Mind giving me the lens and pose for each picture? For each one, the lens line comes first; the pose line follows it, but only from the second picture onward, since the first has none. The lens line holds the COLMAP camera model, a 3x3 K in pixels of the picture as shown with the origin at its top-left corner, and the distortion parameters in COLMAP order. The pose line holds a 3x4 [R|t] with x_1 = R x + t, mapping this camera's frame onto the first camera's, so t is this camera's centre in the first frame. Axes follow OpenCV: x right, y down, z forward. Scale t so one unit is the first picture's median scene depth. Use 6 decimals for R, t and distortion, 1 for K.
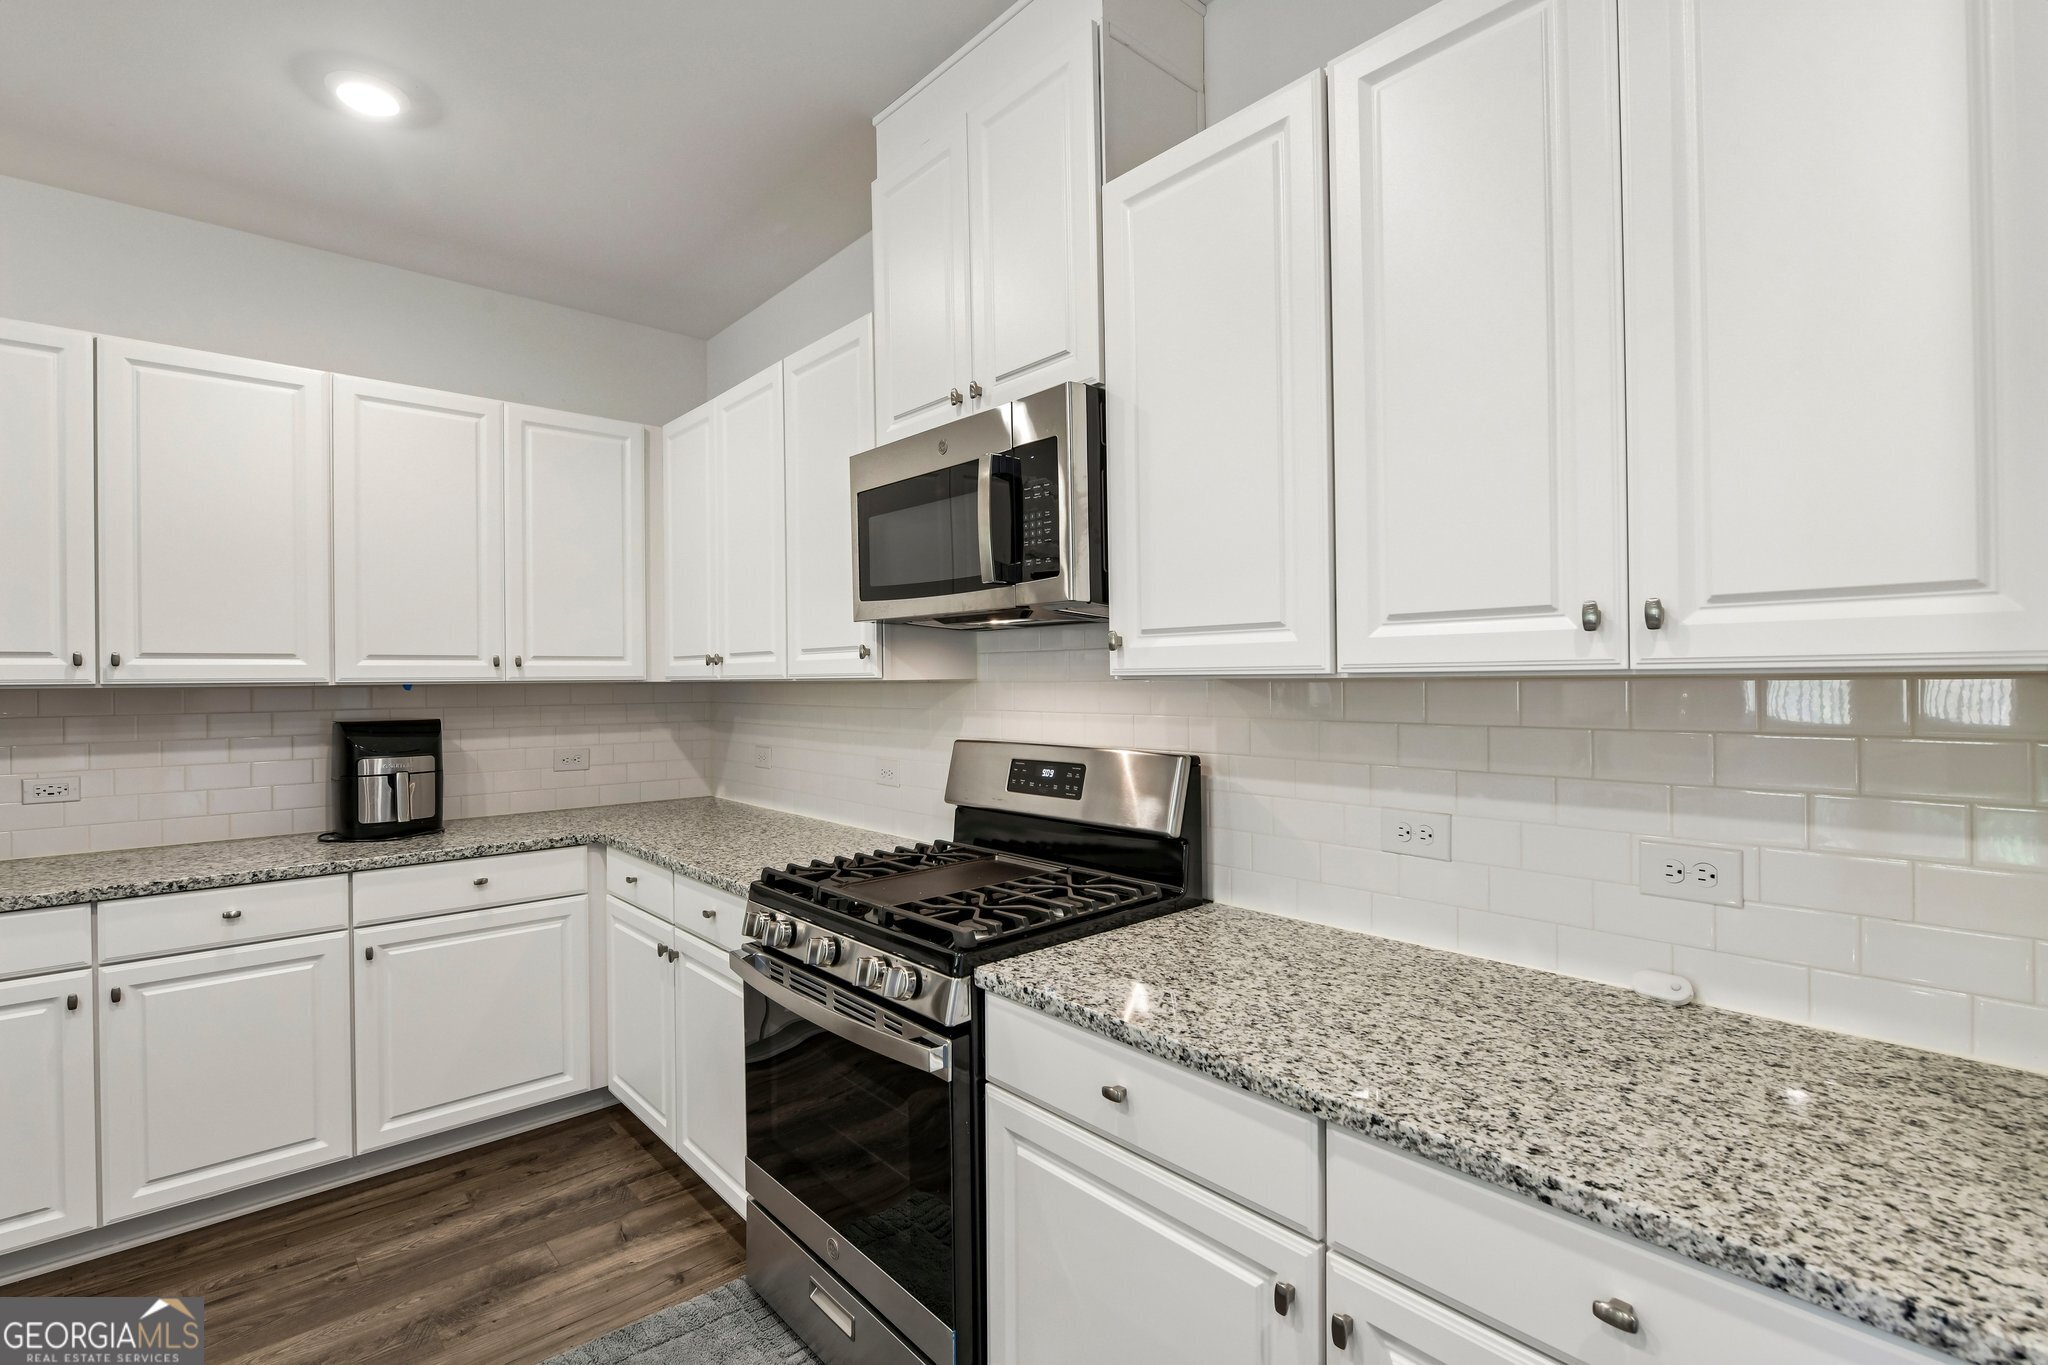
lens RADIAL K [[939.8, 0, 1024.0], [0, 939.8, 682.5], [0, 0, 1]] dist [0.010067, -0.008030]
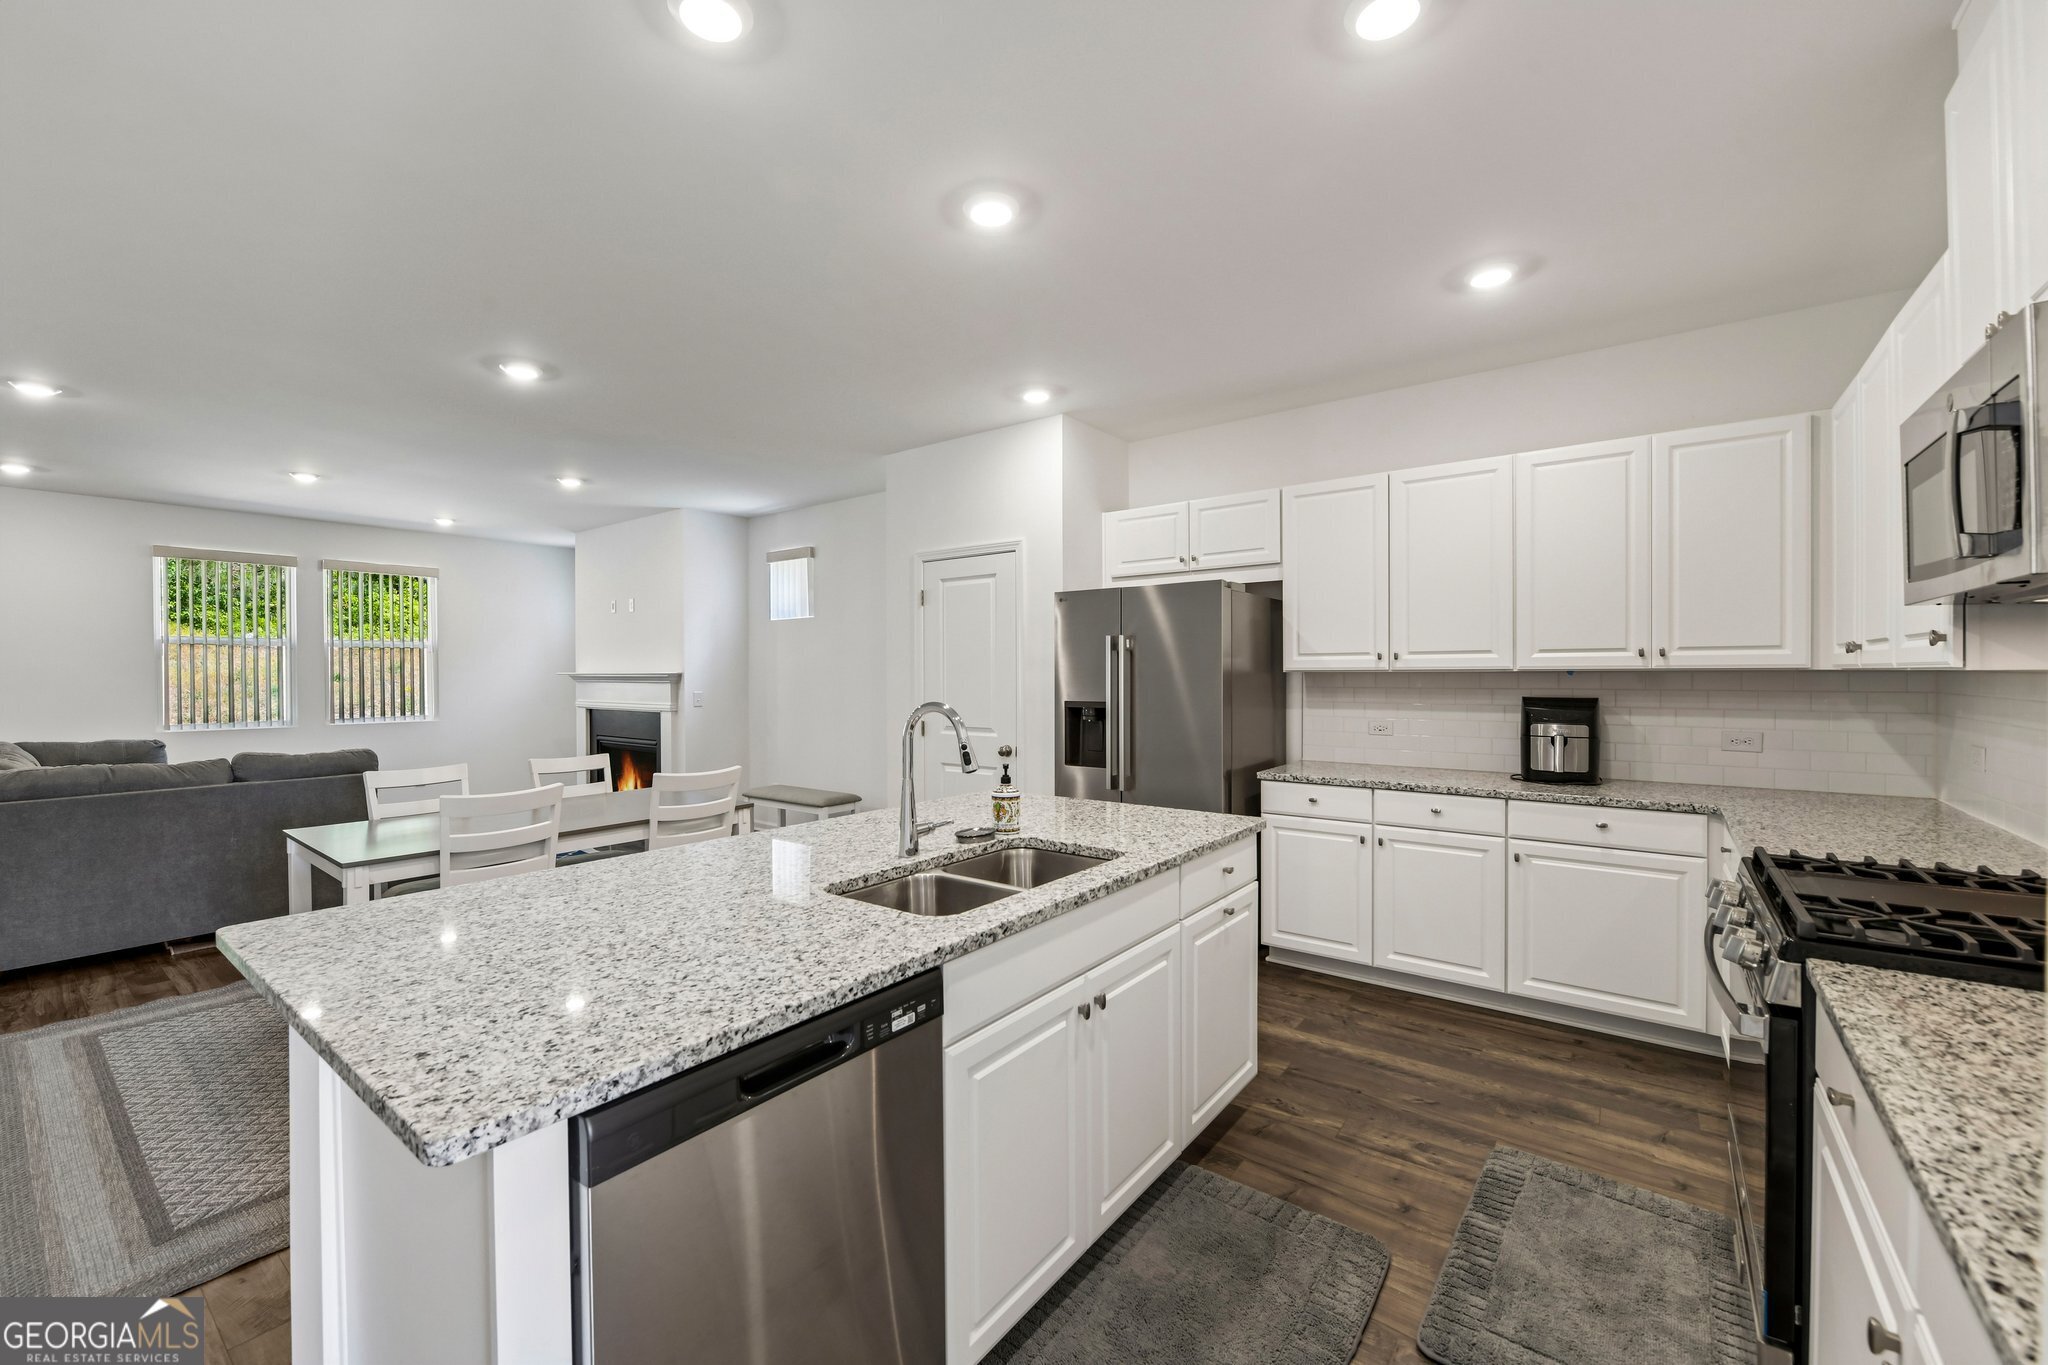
lens RADIAL K [[818.3, 0, 1024.0], [0, 818.3, 682.5], [0, 0, 1]] dist [-0.000856, 0.000080]
pose [[0.206816, 0.019458, -0.978186, 0.366191], [-0.002354, 0.999809, 0.019390, -0.002438], [0.978377, -0.001708, 0.206822, 0.004317]]
